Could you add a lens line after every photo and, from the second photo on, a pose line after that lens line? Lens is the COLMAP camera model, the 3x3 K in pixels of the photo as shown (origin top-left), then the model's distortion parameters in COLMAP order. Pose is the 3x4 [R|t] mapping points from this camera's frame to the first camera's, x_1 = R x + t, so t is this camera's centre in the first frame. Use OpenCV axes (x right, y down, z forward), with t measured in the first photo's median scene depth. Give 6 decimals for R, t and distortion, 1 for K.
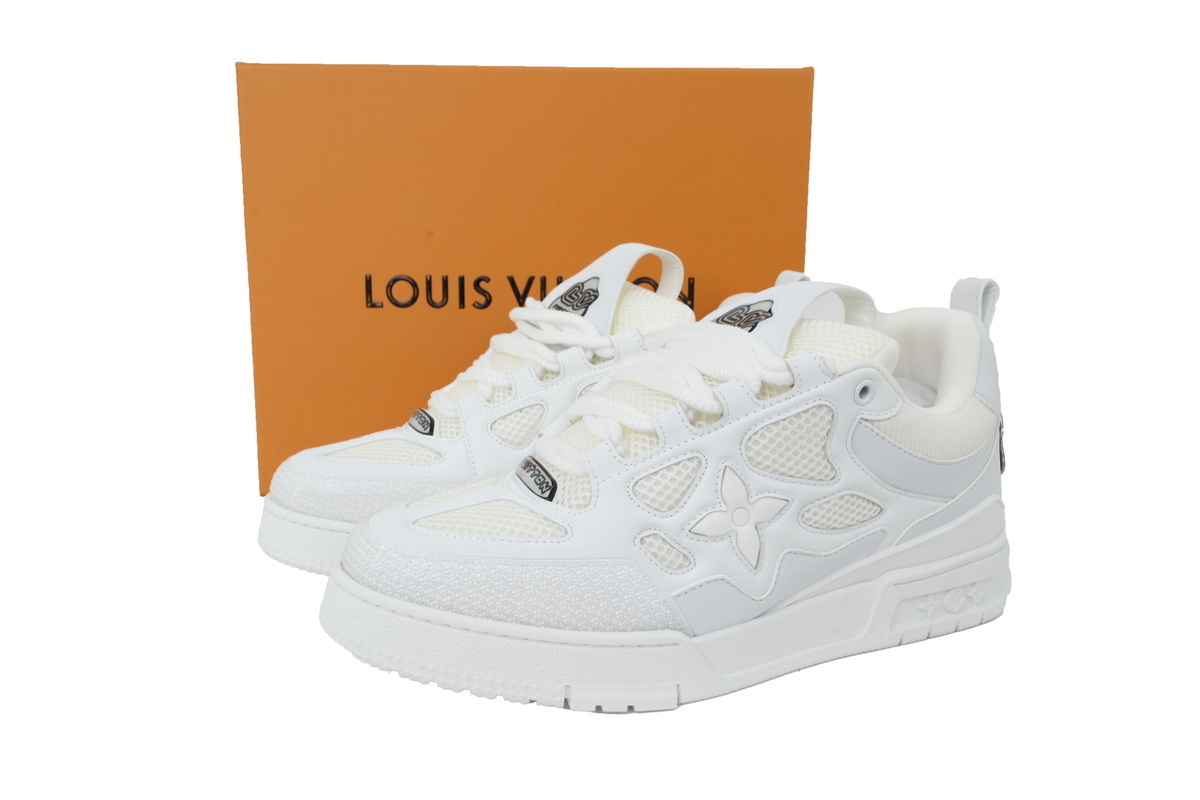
lens RADIAL K [[871.4, 0, 600.0], [0, 871.4, 400.0], [0, 0, 1]] dist [0.000532, -0.000506]
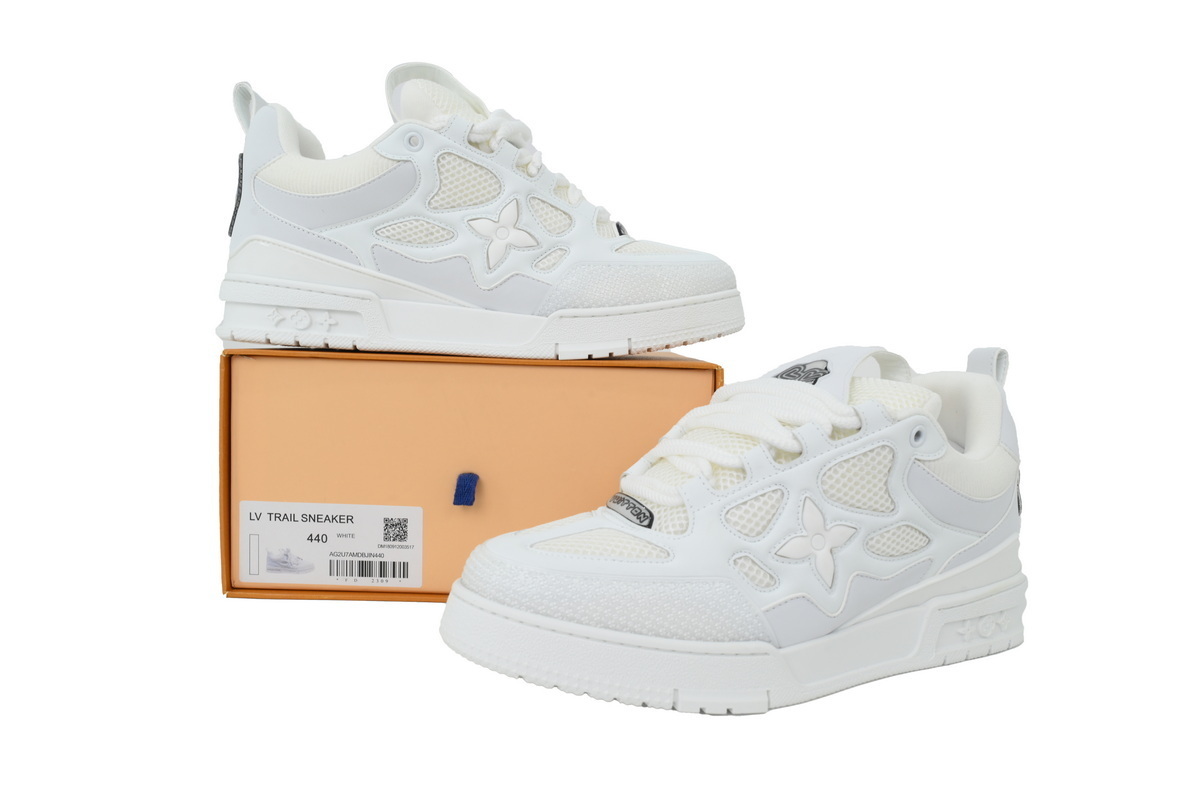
lens RADIAL K [[871.4, 0, 600.0], [0, 871.4, 400.0], [0, 0, 1]] dist [0.000532, -0.000506]
pose [[0.998033, 0.015887, 0.060637, -0.196629], [-0.009895, 0.995150, -0.097867, 0.062412], [-0.061898, 0.097074, 0.993351, -0.141596]]
